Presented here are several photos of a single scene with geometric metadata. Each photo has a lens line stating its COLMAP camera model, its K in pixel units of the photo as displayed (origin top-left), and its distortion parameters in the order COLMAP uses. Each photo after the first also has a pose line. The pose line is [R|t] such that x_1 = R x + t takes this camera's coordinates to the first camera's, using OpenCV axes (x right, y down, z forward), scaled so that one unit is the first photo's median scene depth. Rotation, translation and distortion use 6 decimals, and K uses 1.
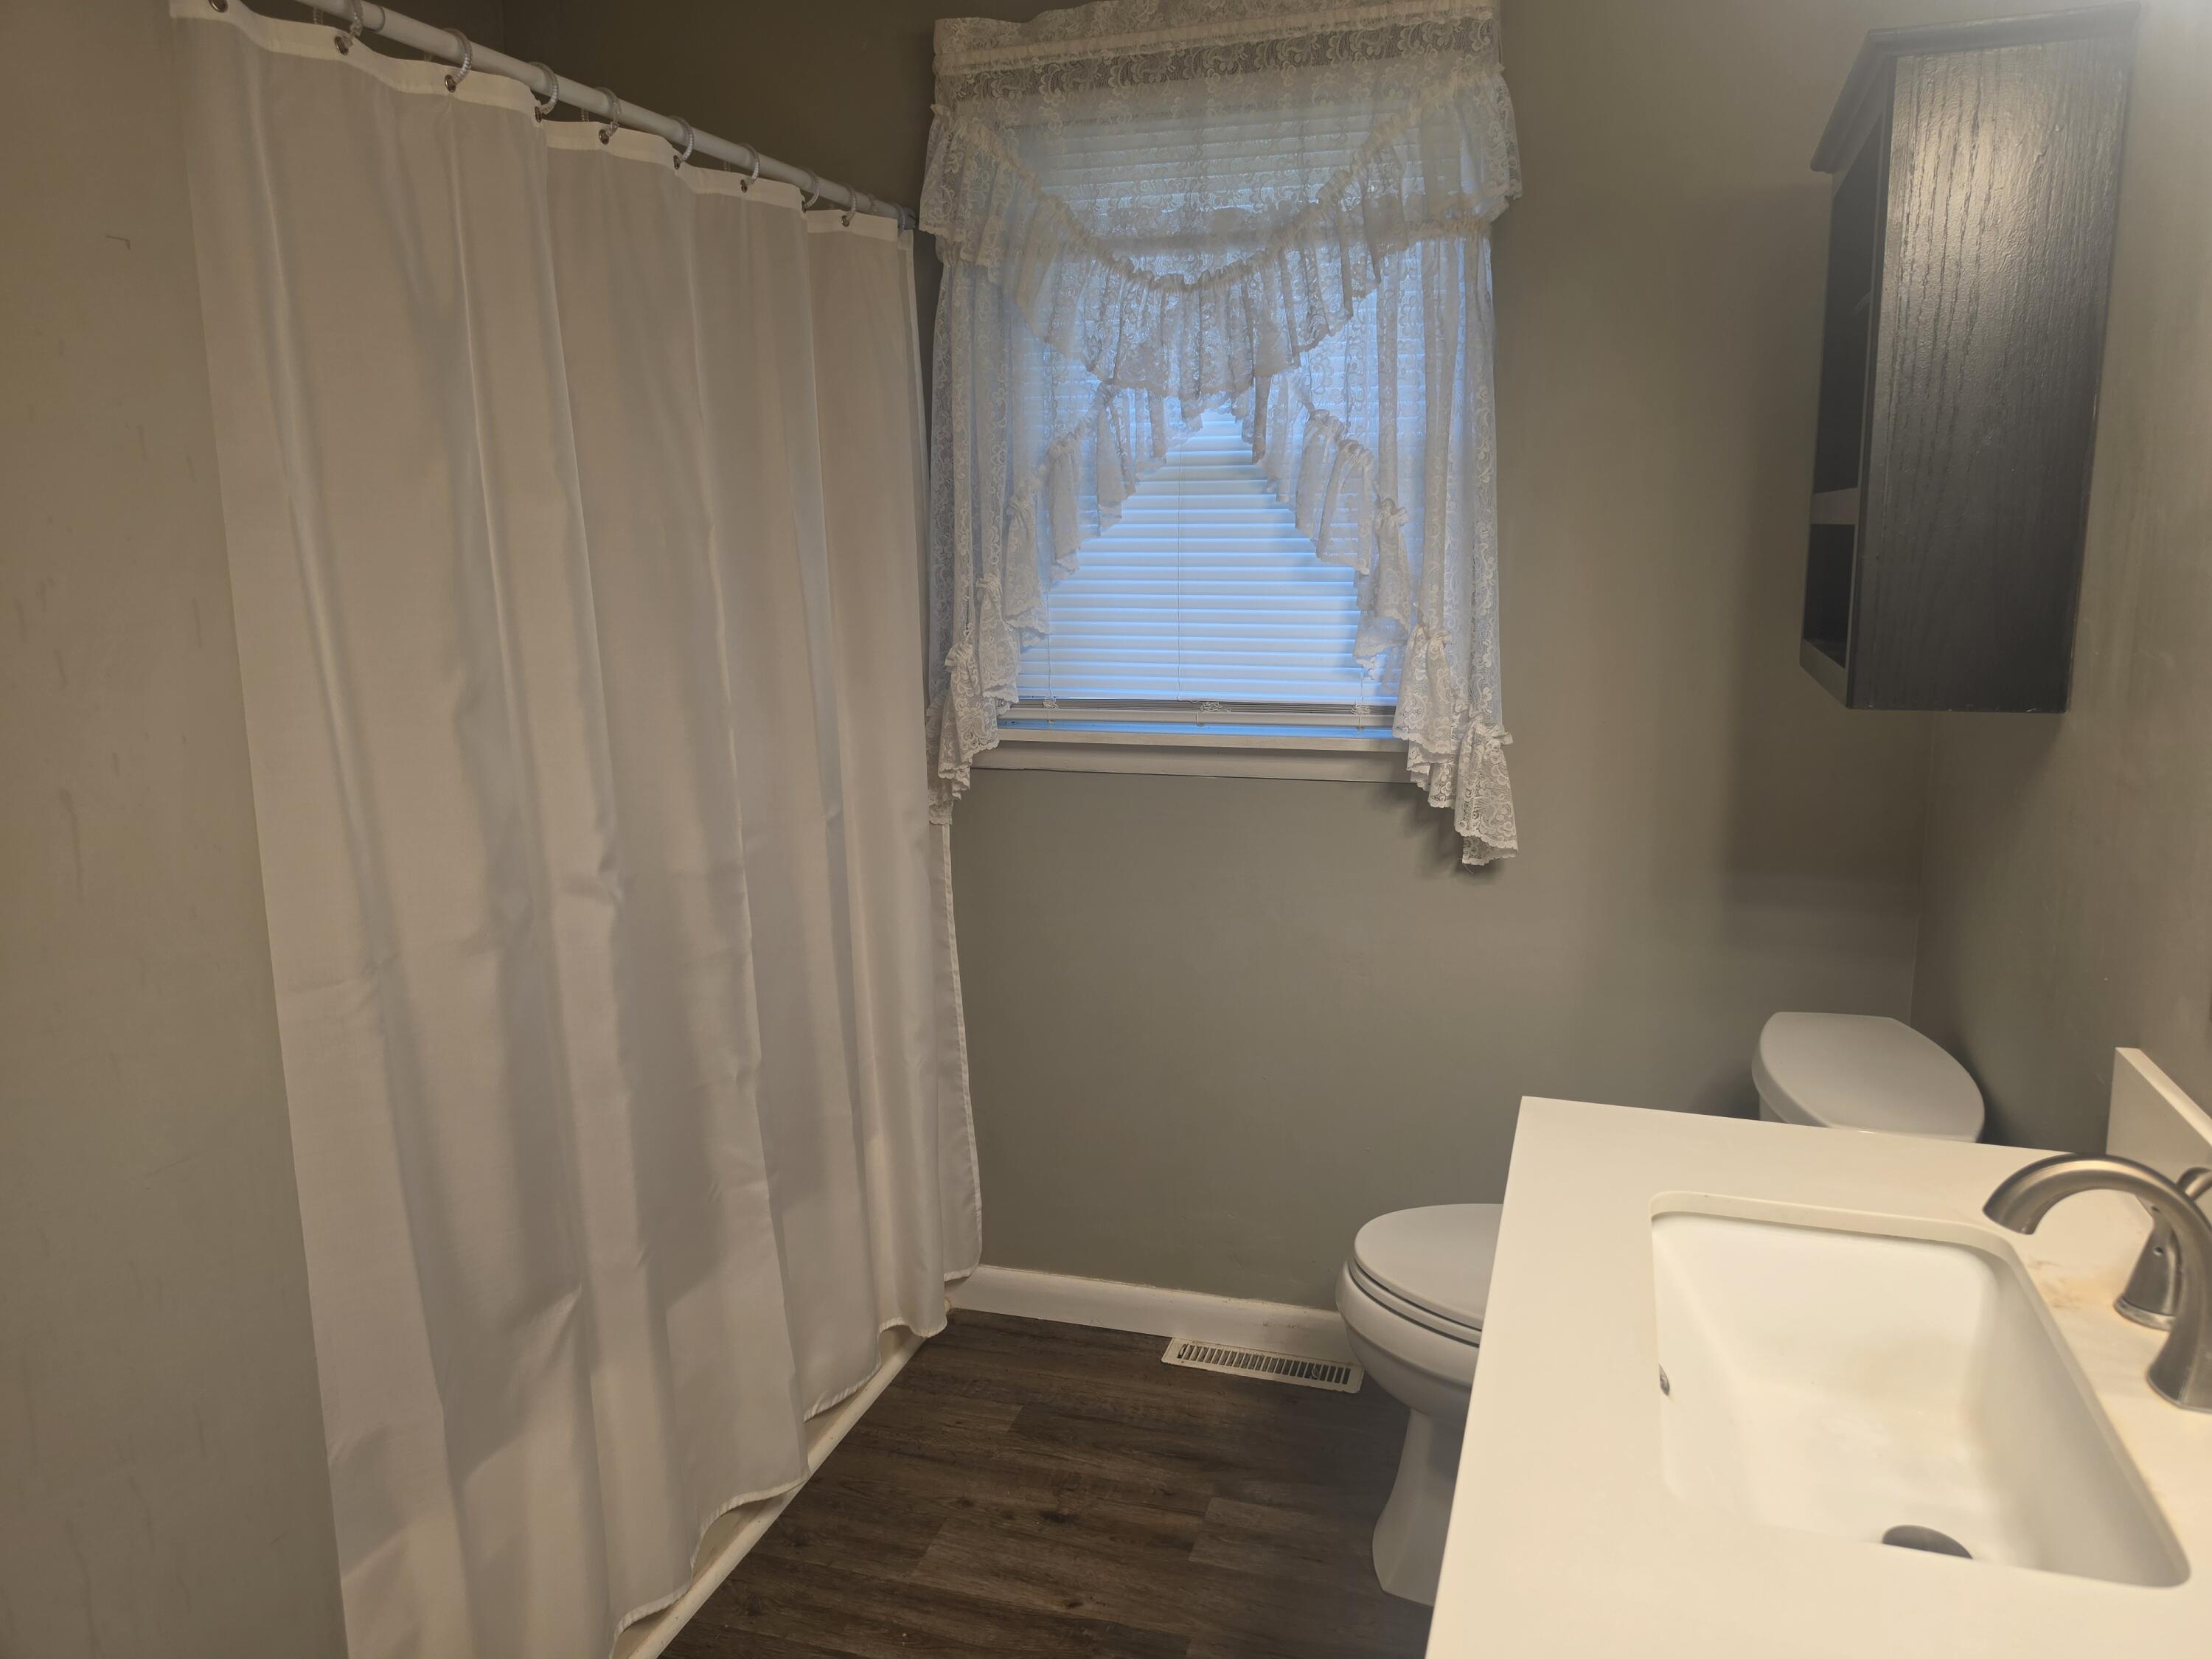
lens RADIAL K [[1515.6, 0, 1127.7], [0, 1515.6, 837.8], [0, 0, 1]] dist [0.100592, -0.156242]
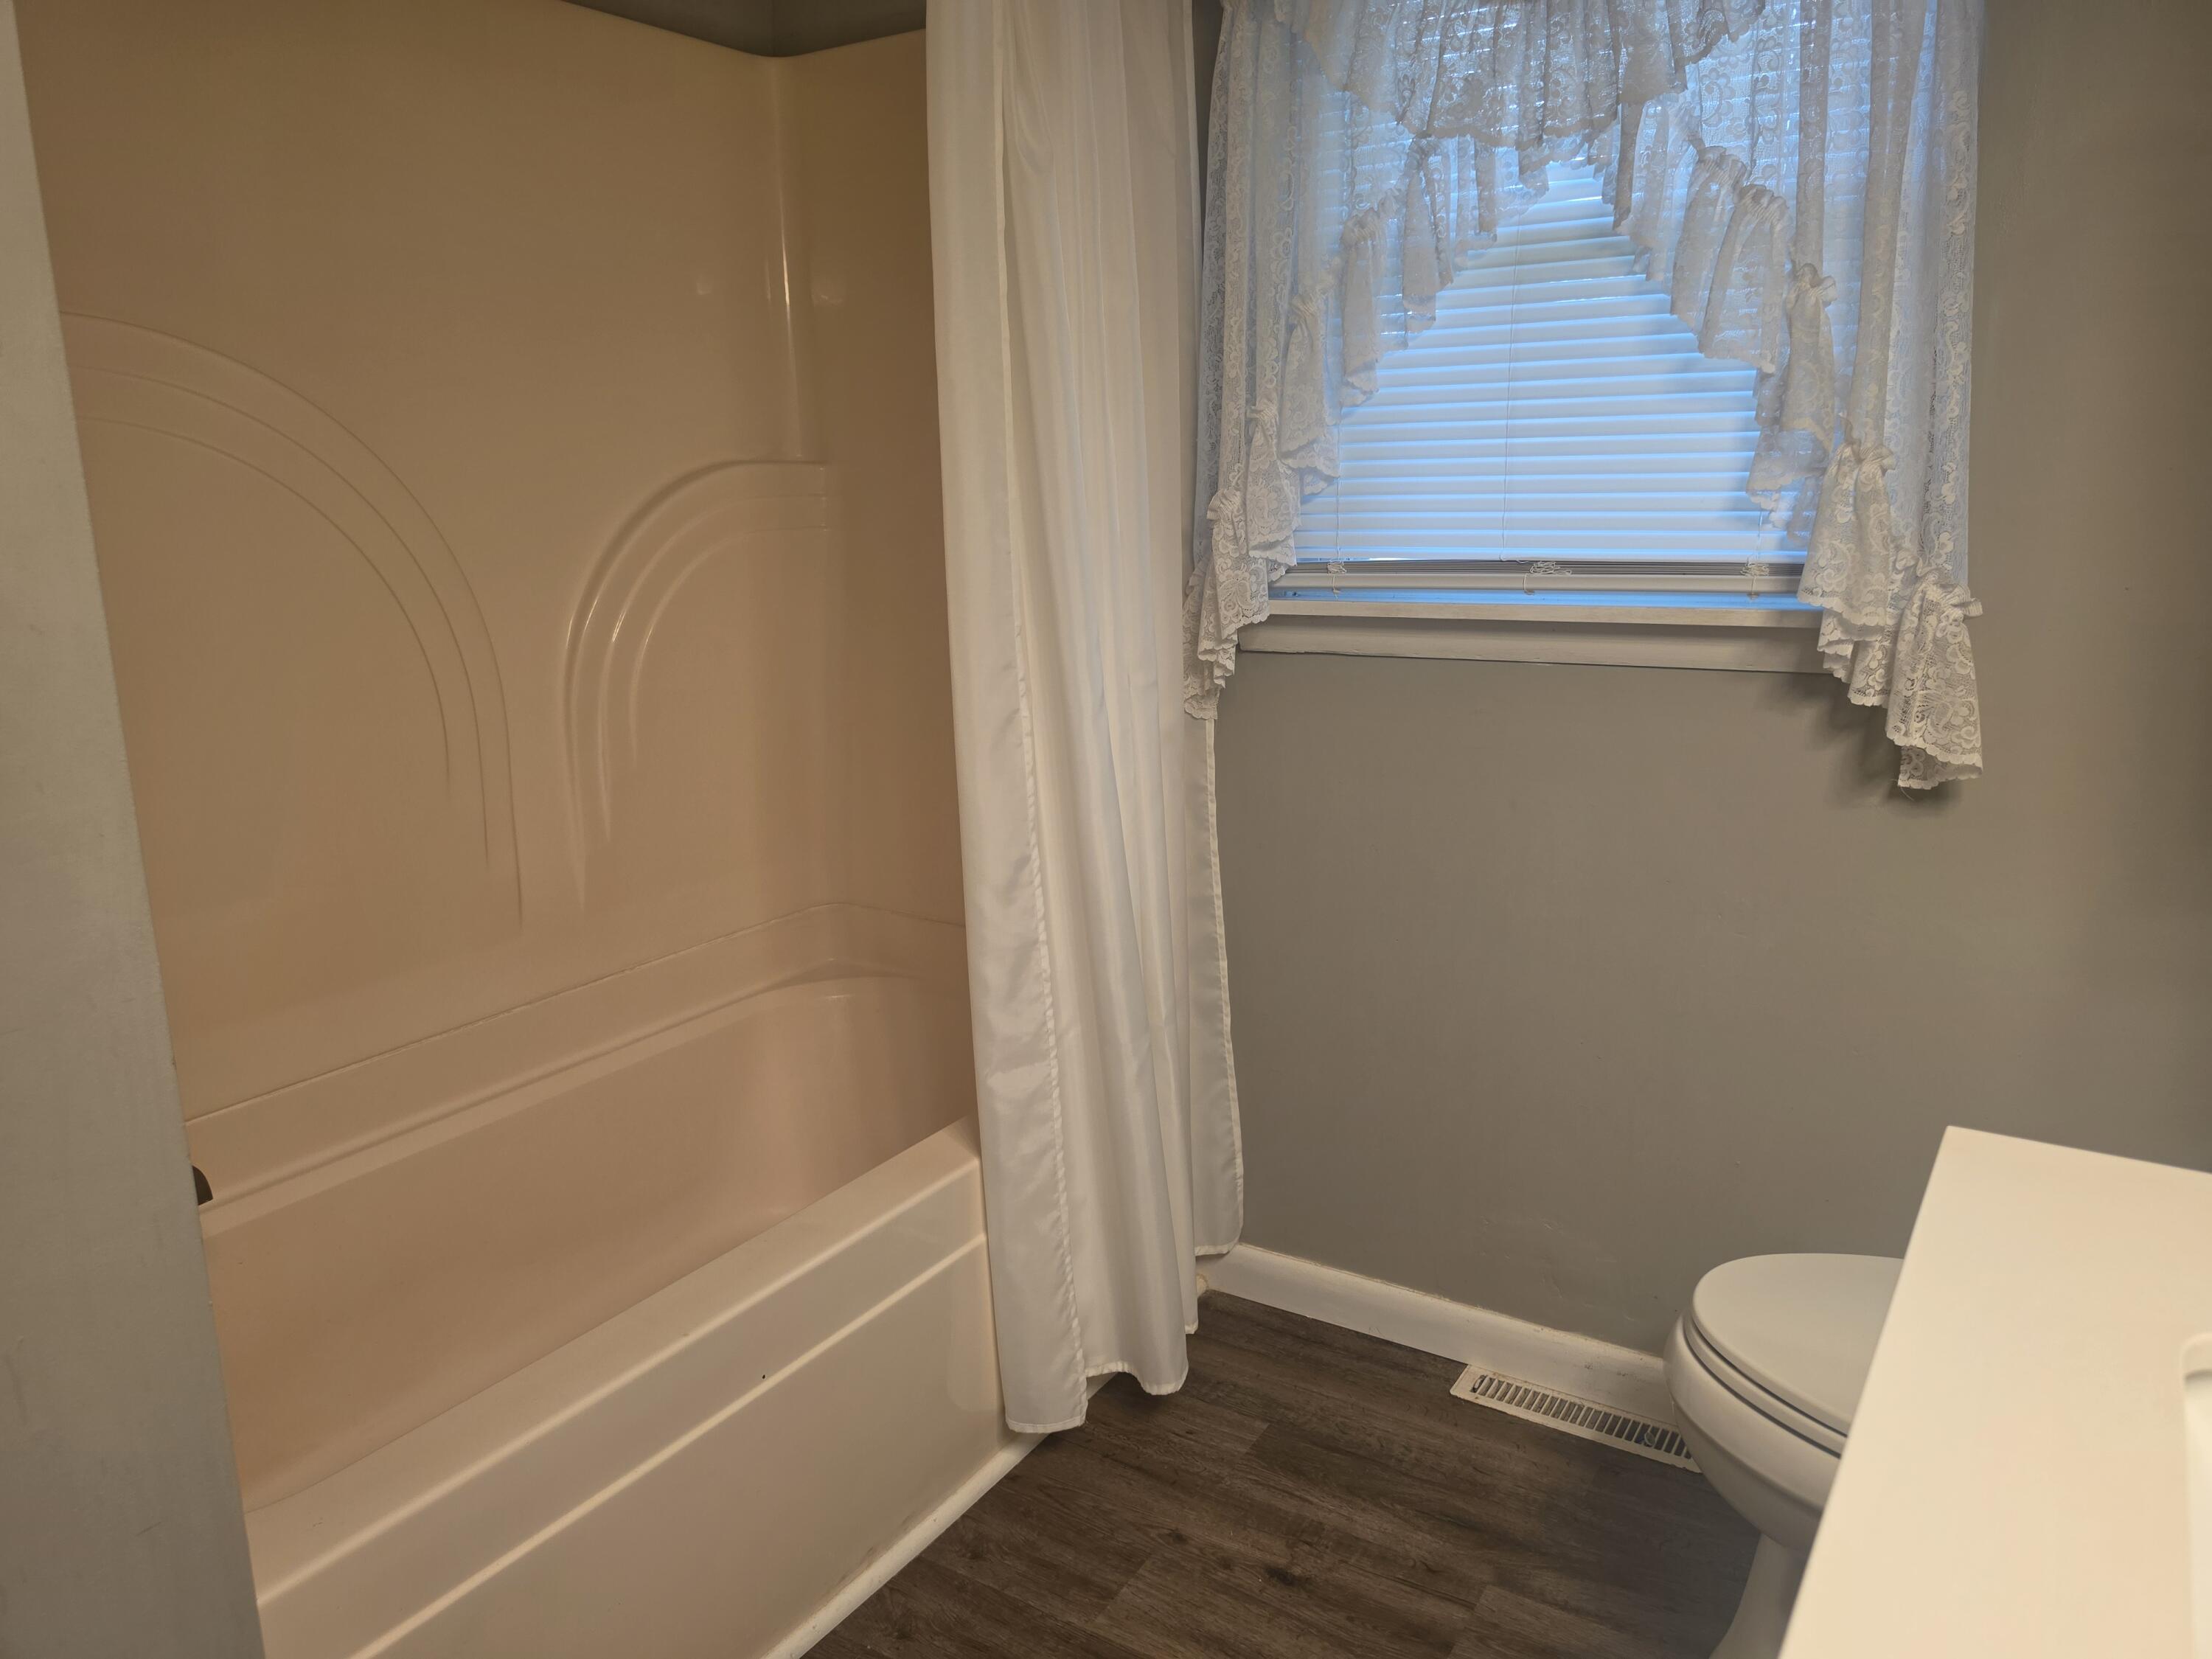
lens RADIAL K [[1527.9, 0, 1106.0], [0, 1527.9, 829.5], [0, 0, 1]] dist [0.094758, -0.168935]
pose [[0.962664, 0.049502, -0.266133, 0.058655], [-0.040881, 0.998447, 0.037840, 0.025726], [0.267593, -0.025548, 0.963193, 0.204189]]
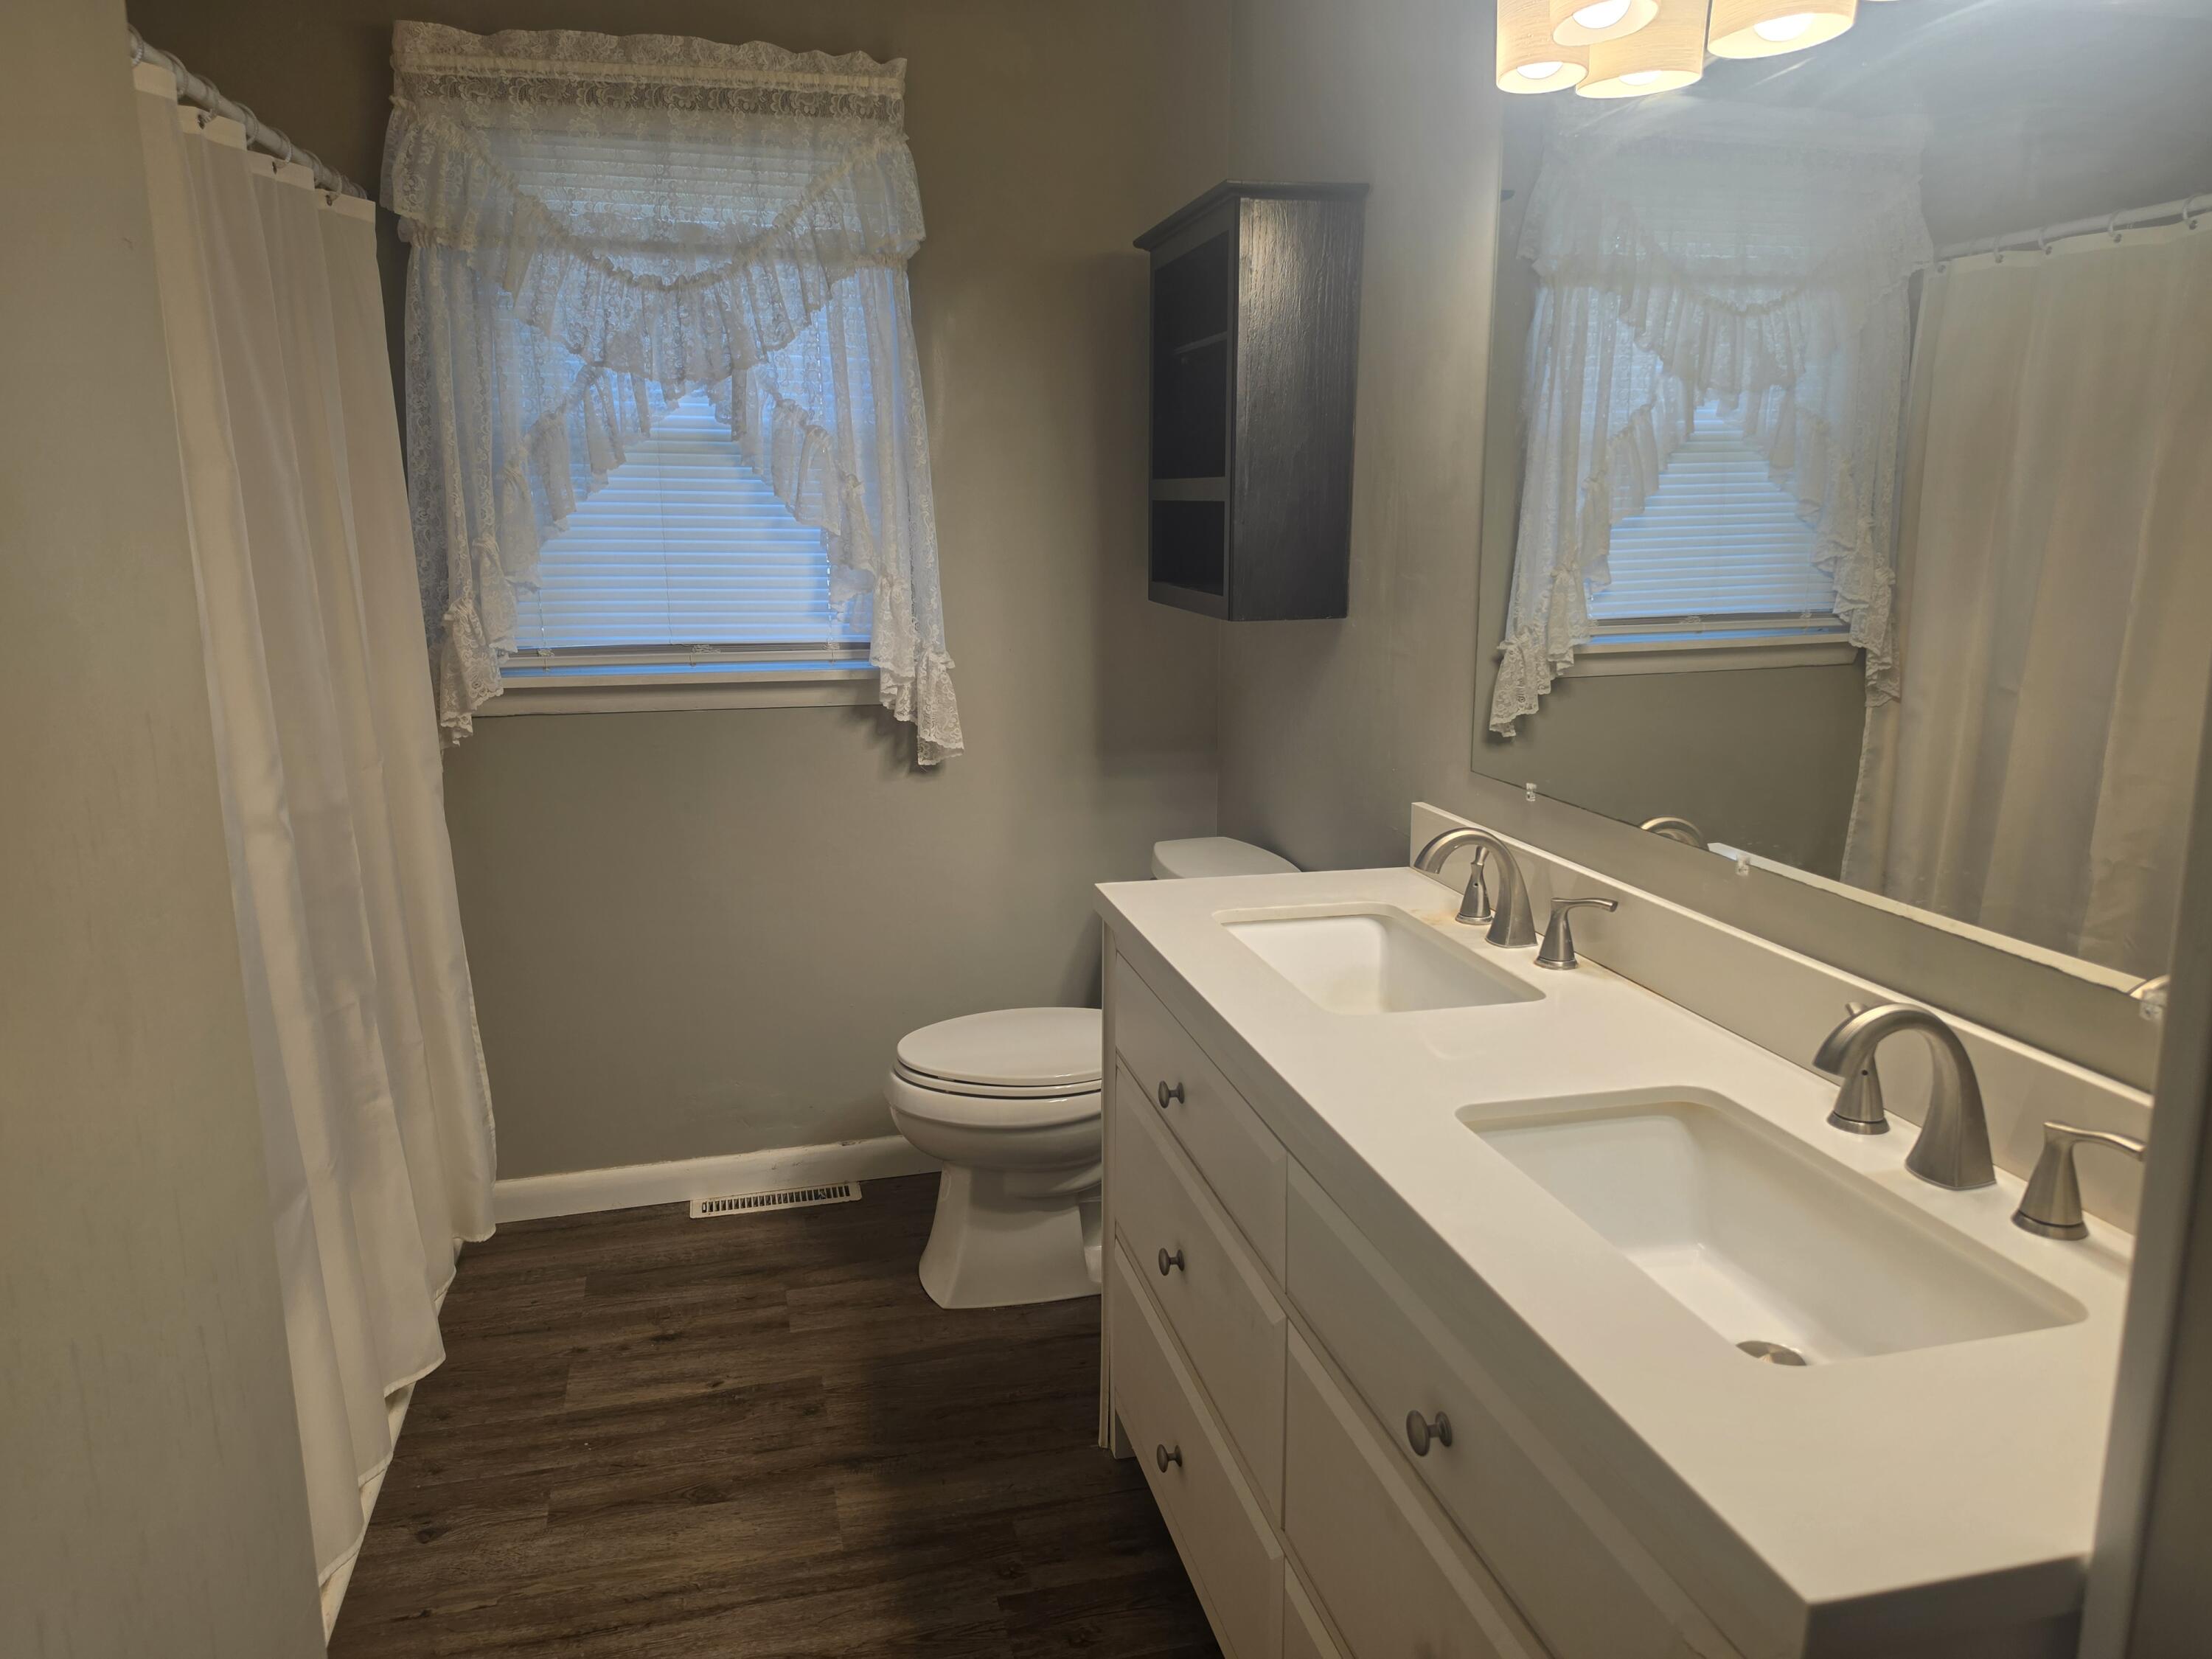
lens RADIAL K [[1462.4, 0, 1099.7], [0, 1462.4, 869.5], [0, 0, 1]] dist [0.047807, -0.083491]
pose [[0.862644, -0.112702, 0.493096, -0.272804], [0.090248, 0.993513, 0.069194, 0.033852], [-0.497695, -0.015189, 0.867219, -0.144913]]
